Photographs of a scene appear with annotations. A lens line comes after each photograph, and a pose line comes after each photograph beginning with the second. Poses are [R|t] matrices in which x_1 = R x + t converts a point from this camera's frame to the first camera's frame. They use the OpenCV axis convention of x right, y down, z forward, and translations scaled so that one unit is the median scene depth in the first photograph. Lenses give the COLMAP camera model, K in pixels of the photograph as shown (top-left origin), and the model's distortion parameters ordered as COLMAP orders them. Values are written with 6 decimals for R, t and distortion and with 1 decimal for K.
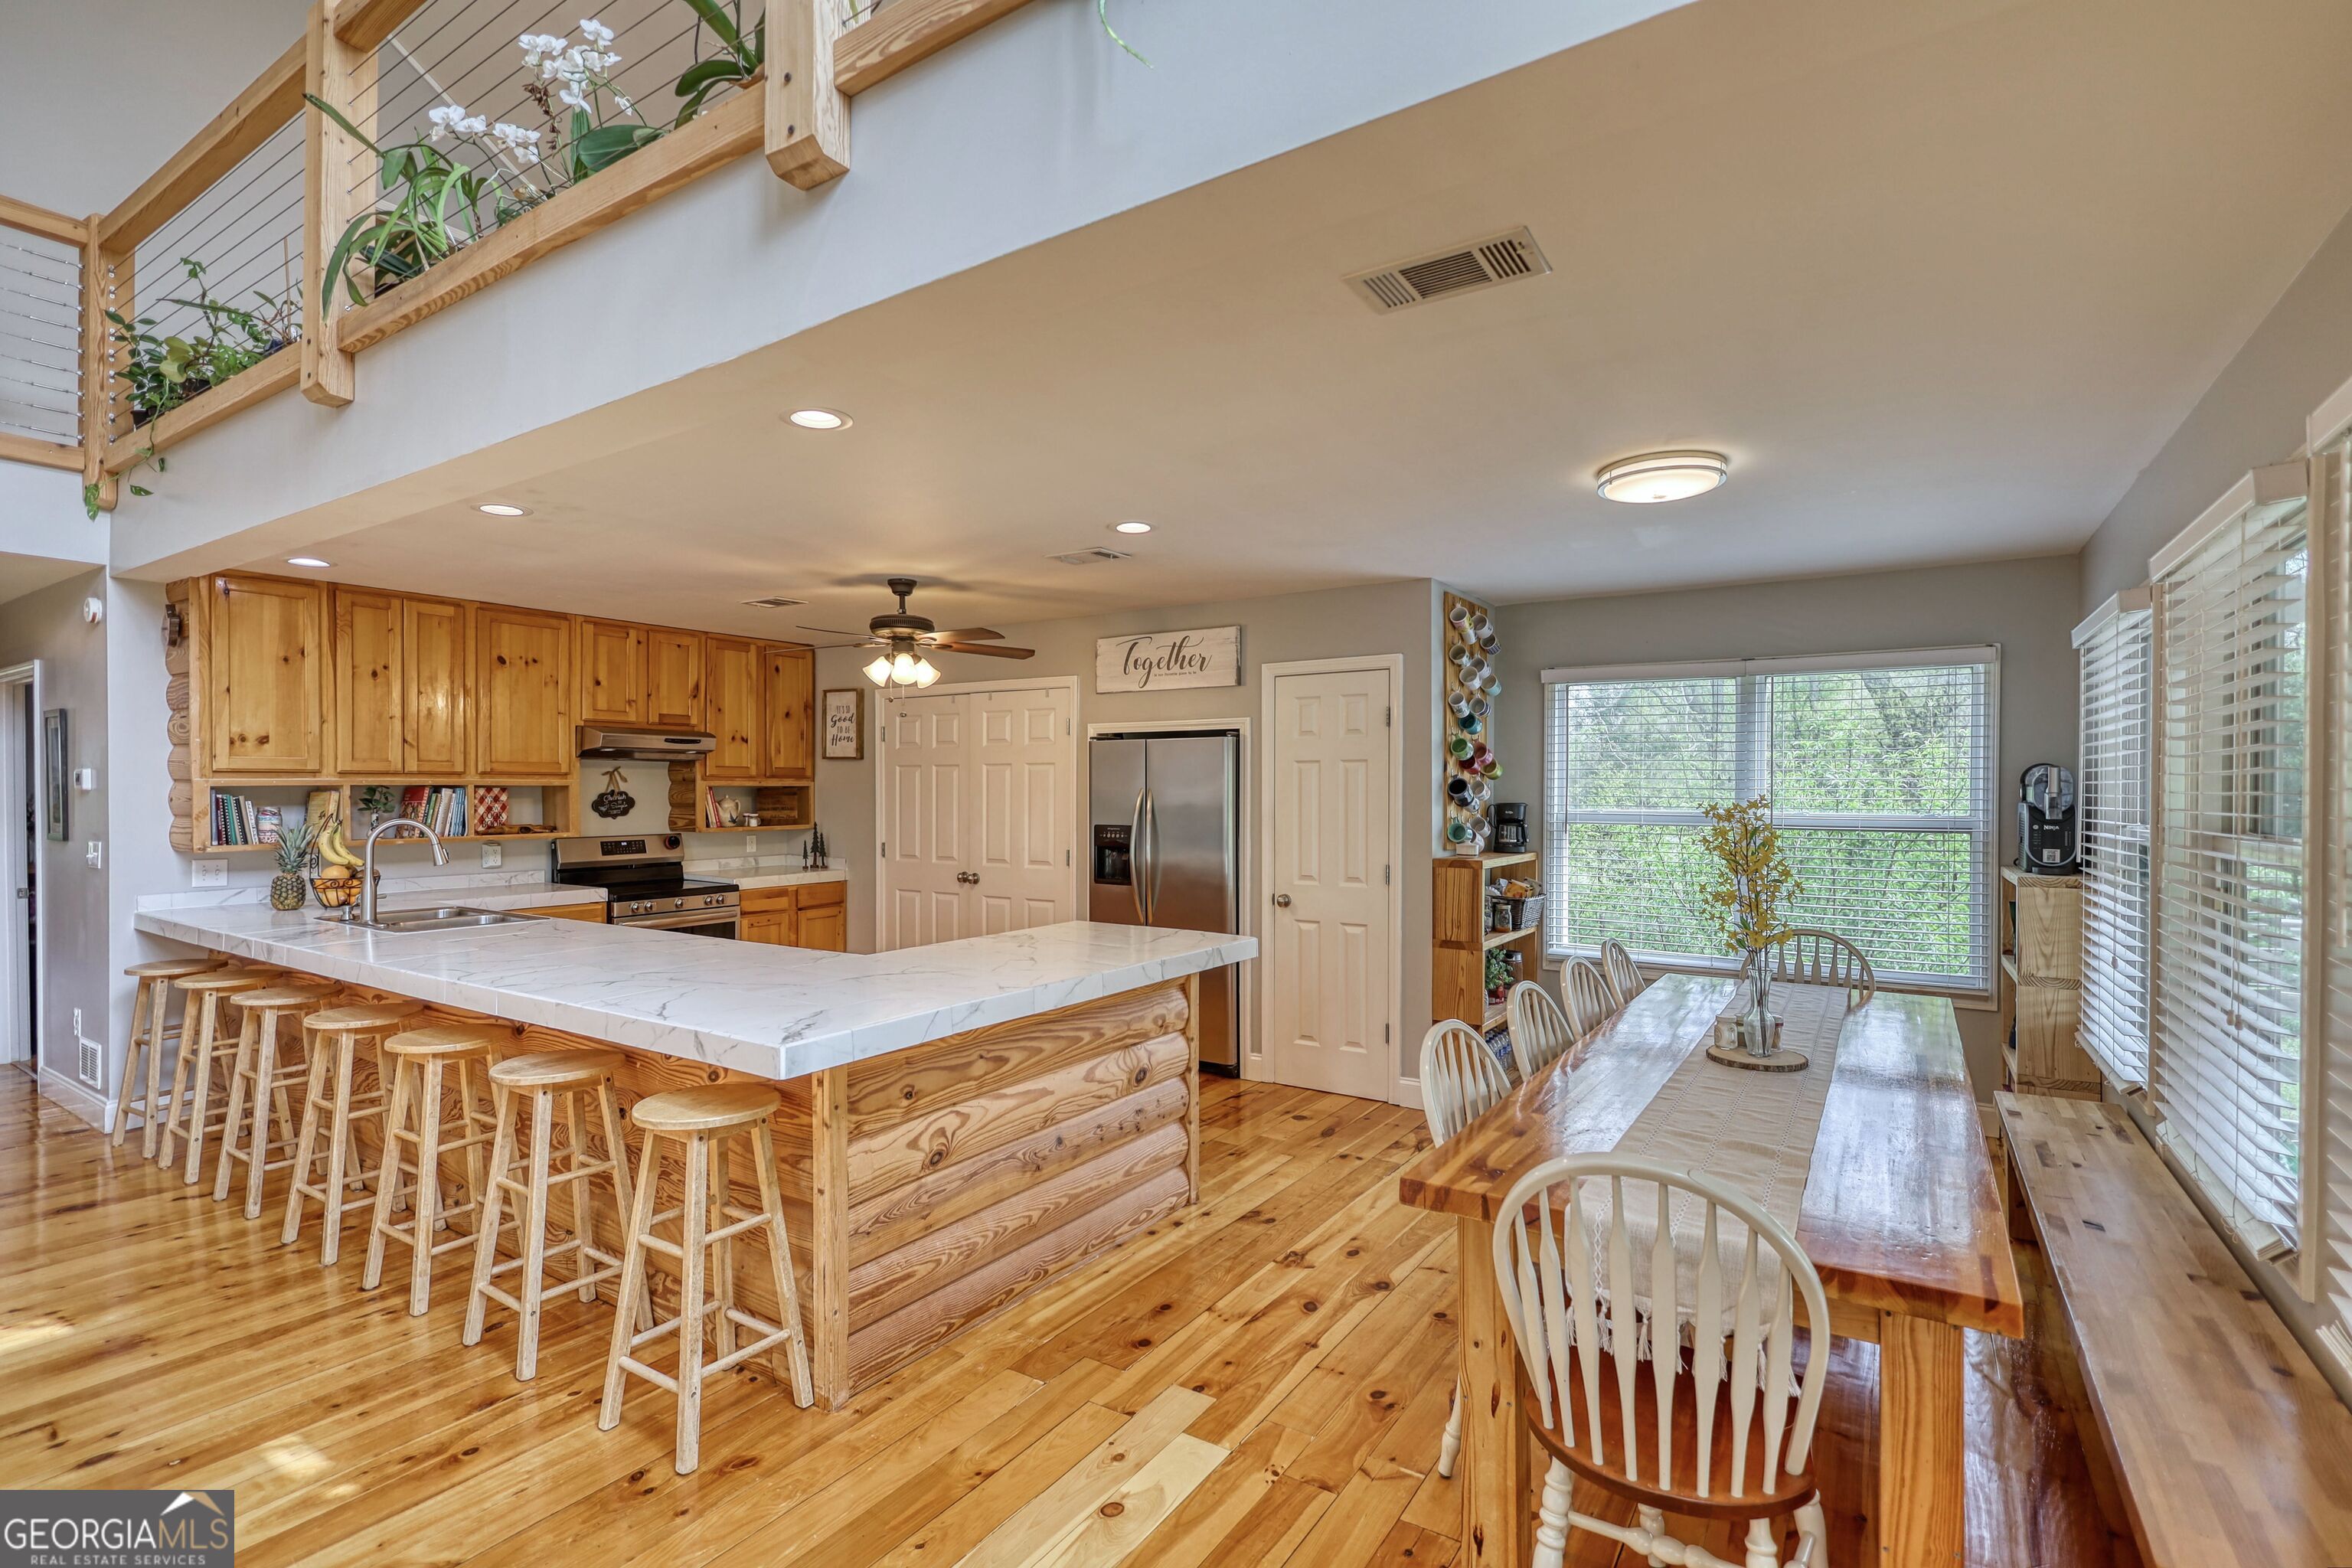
lens RADIAL K [[1100.3, 0, 1181.1], [0, 1100.3, 788.5], [0, 0, 1]] dist [0.002918, -0.001917]
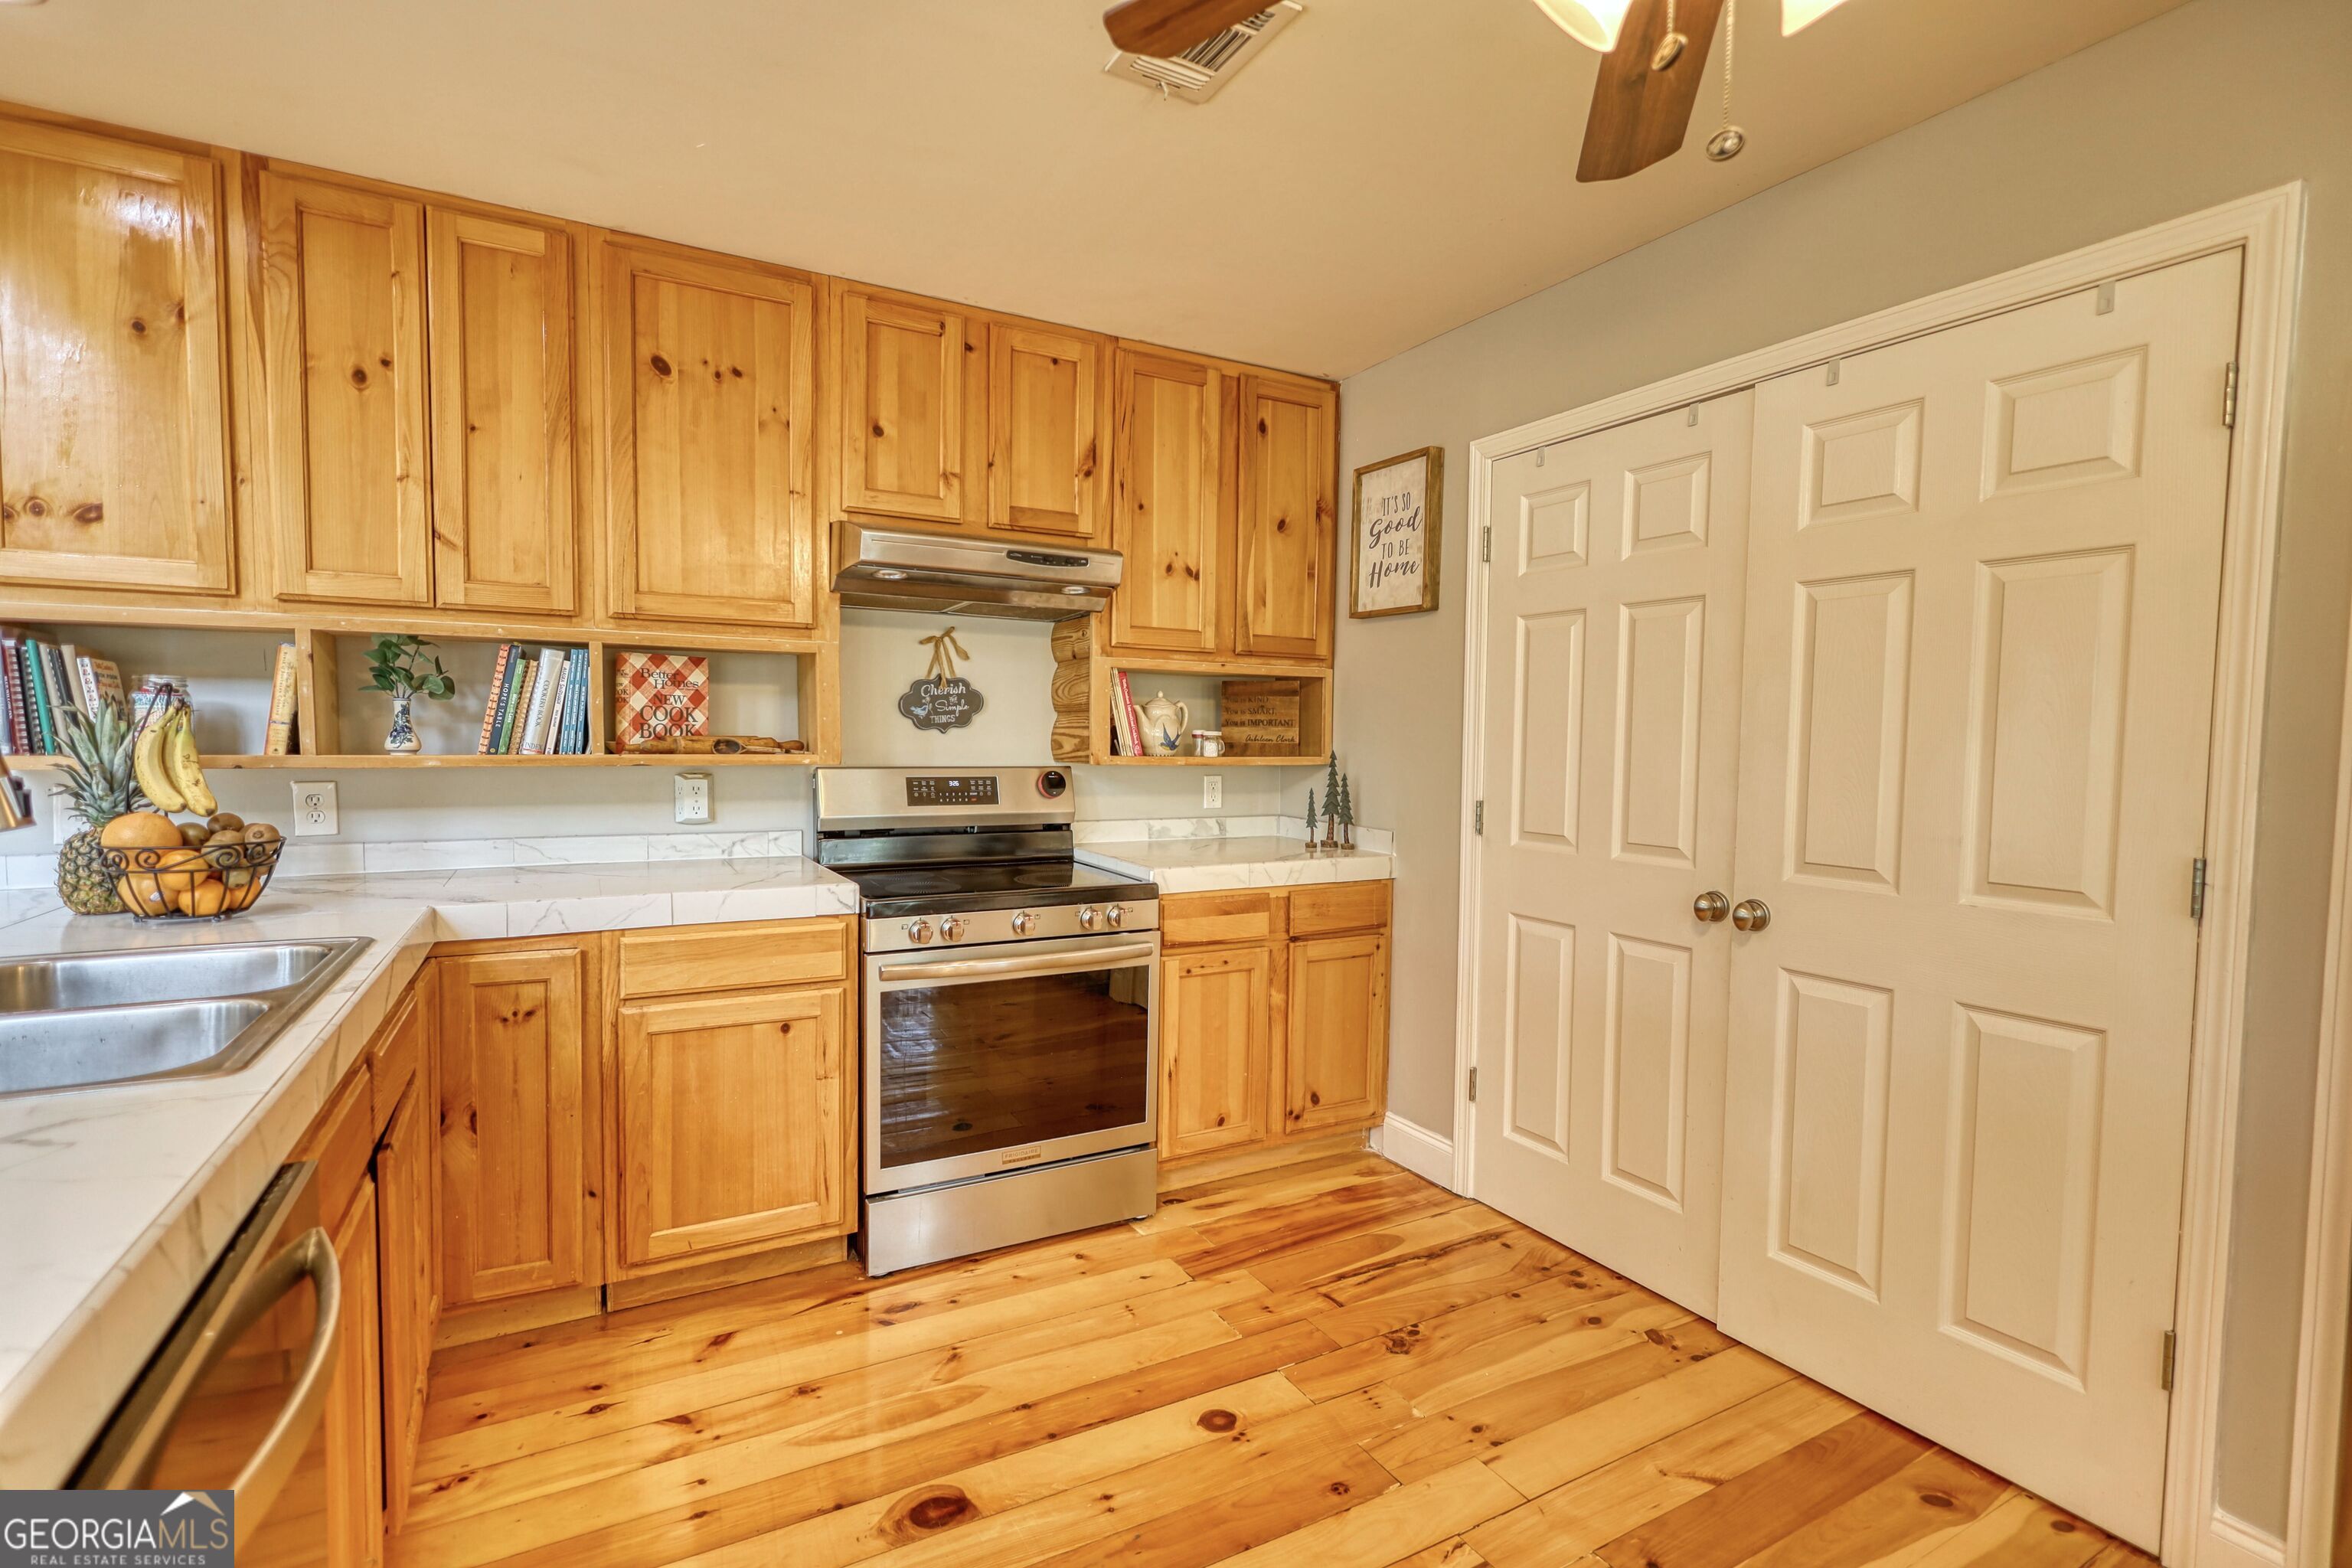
lens RADIAL K [[1100.3, 0, 1178.9], [0, 1100.3, 790.2], [0, 0, 1]] dist [0.002918, -0.001917]
pose [[0.885087, 0.035345, -0.464082, -0.205218], [-0.014063, 0.998688, 0.049241, 0.029907], [0.465213, -0.037056, 0.884423, 0.662149]]
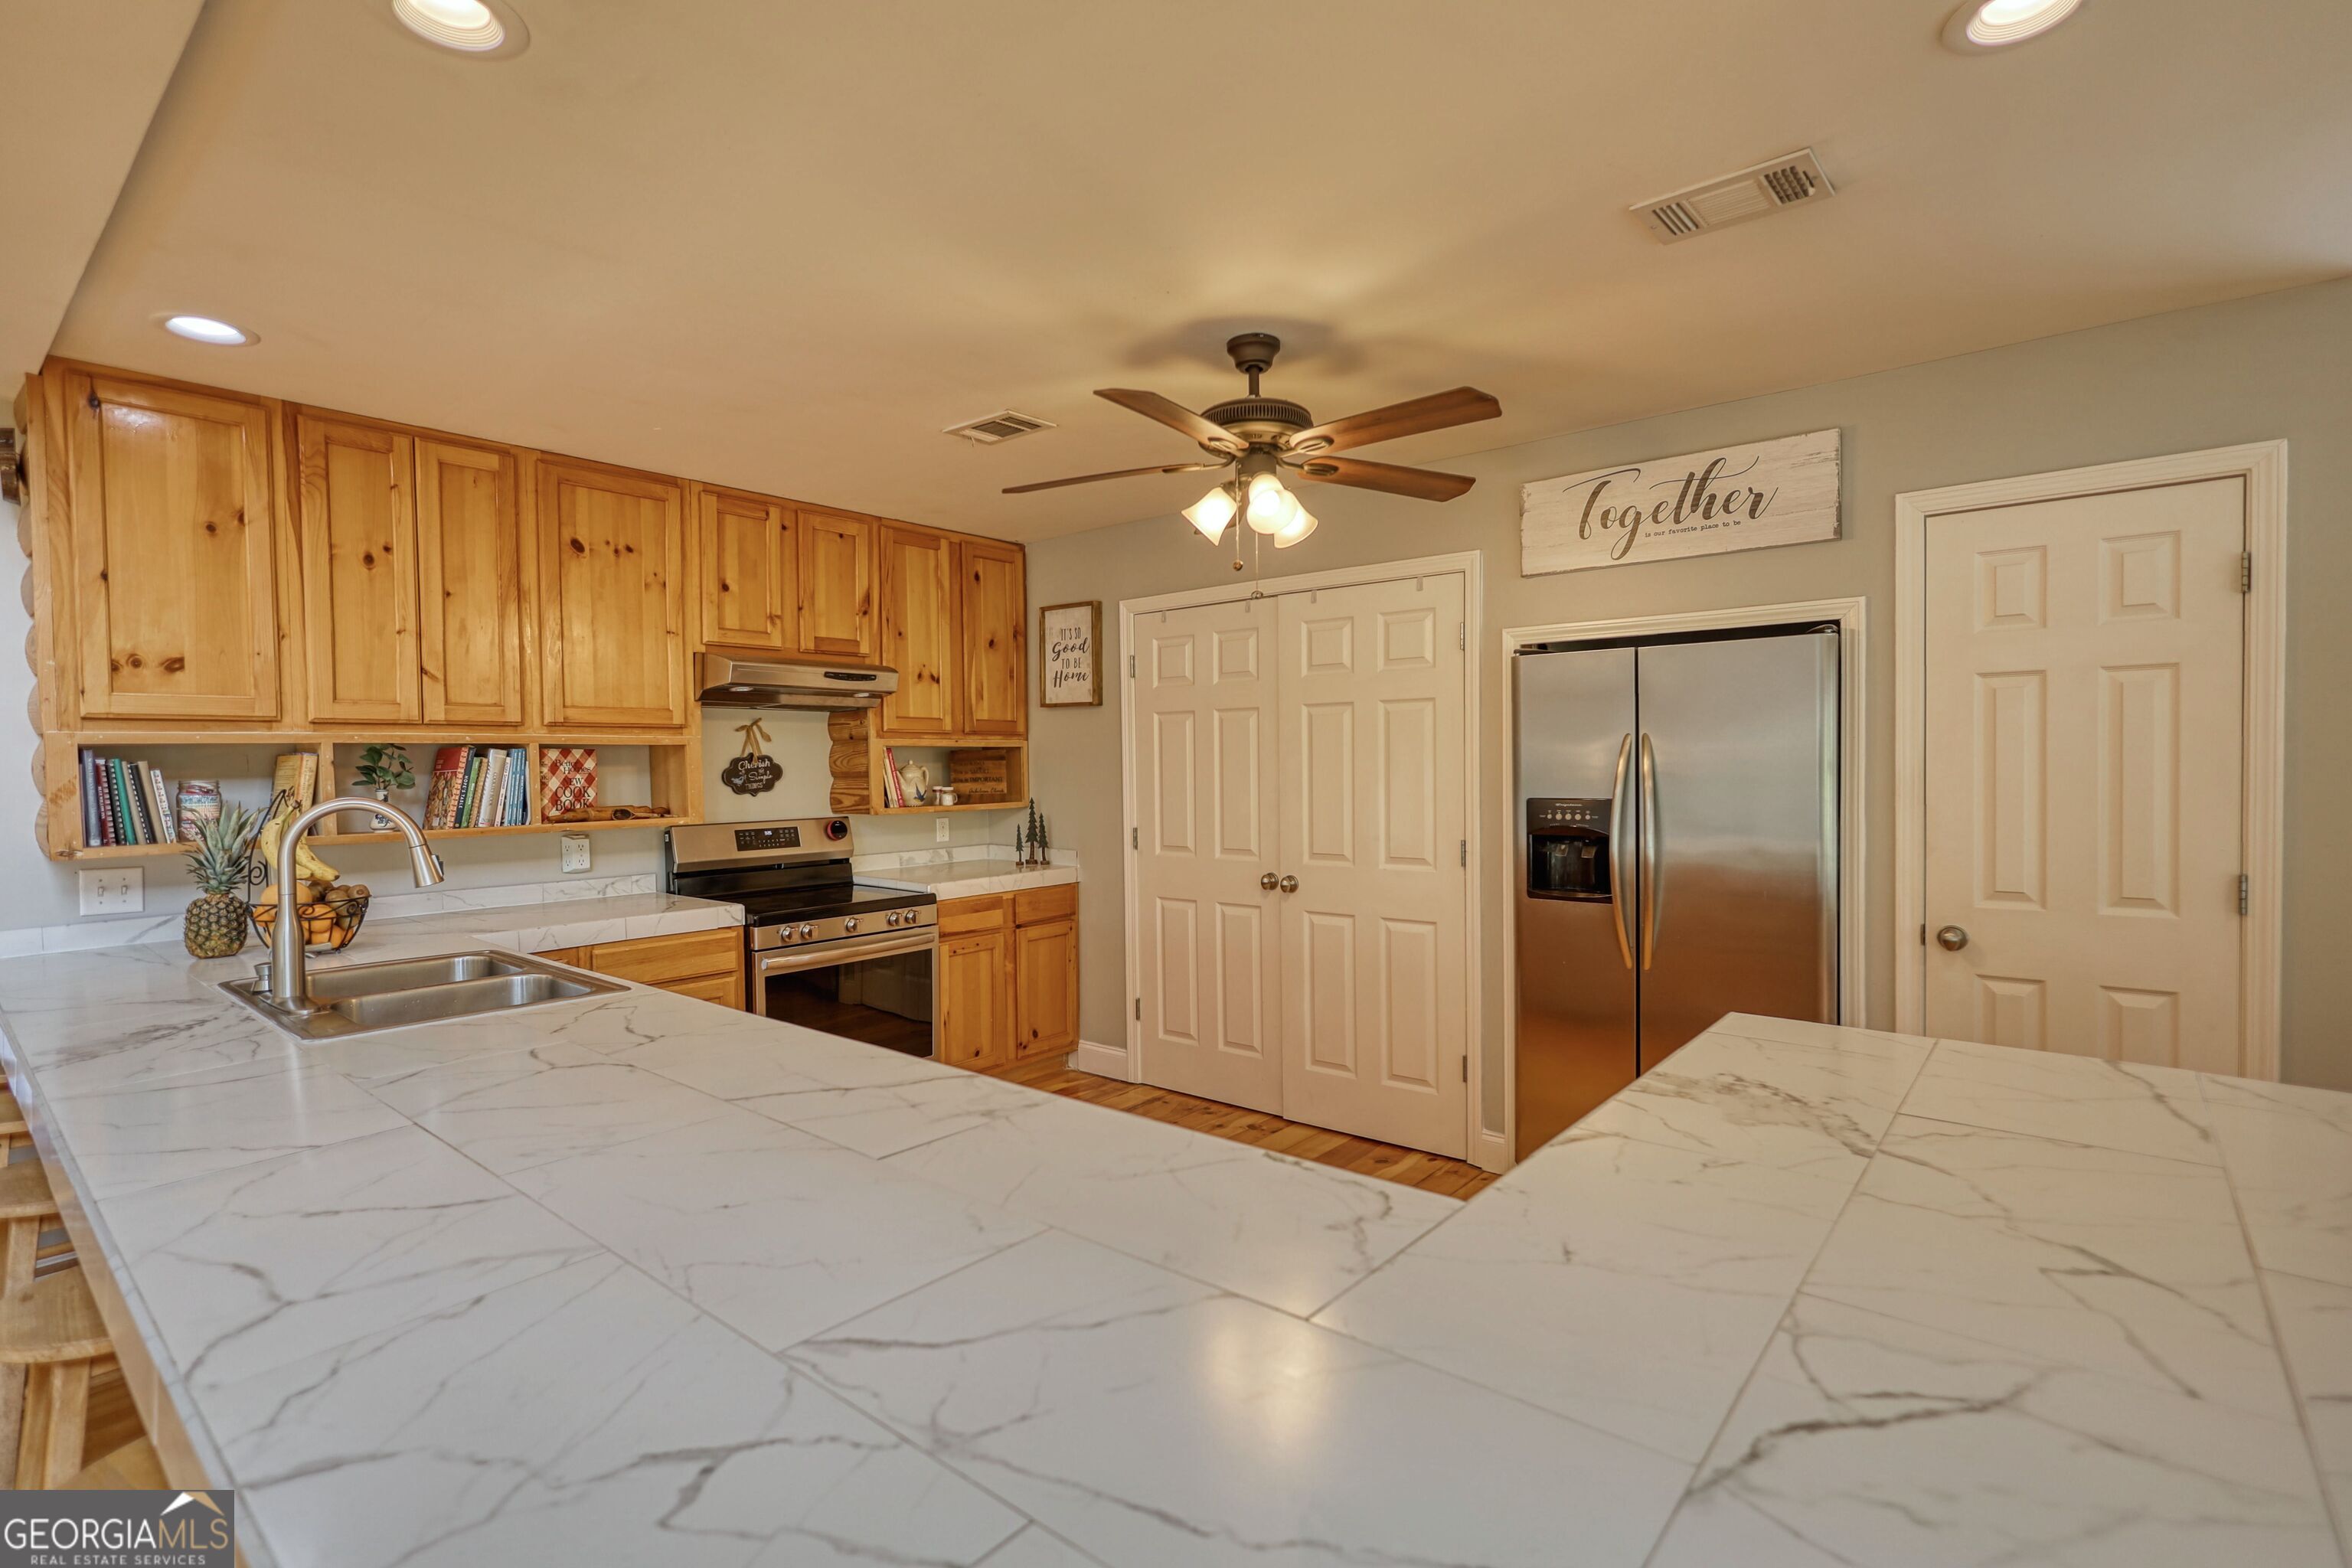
lens RADIAL K [[1100.3, 0, 1184.2], [0, 1100.3, 787.7], [0, 0, 1]] dist [0.002918, -0.001917]
pose [[0.993737, -0.009847, -0.111307, -0.193163], [0.012325, 0.999691, 0.021595, 0.012160], [0.111060, -0.022831, 0.993551, 0.389479]]
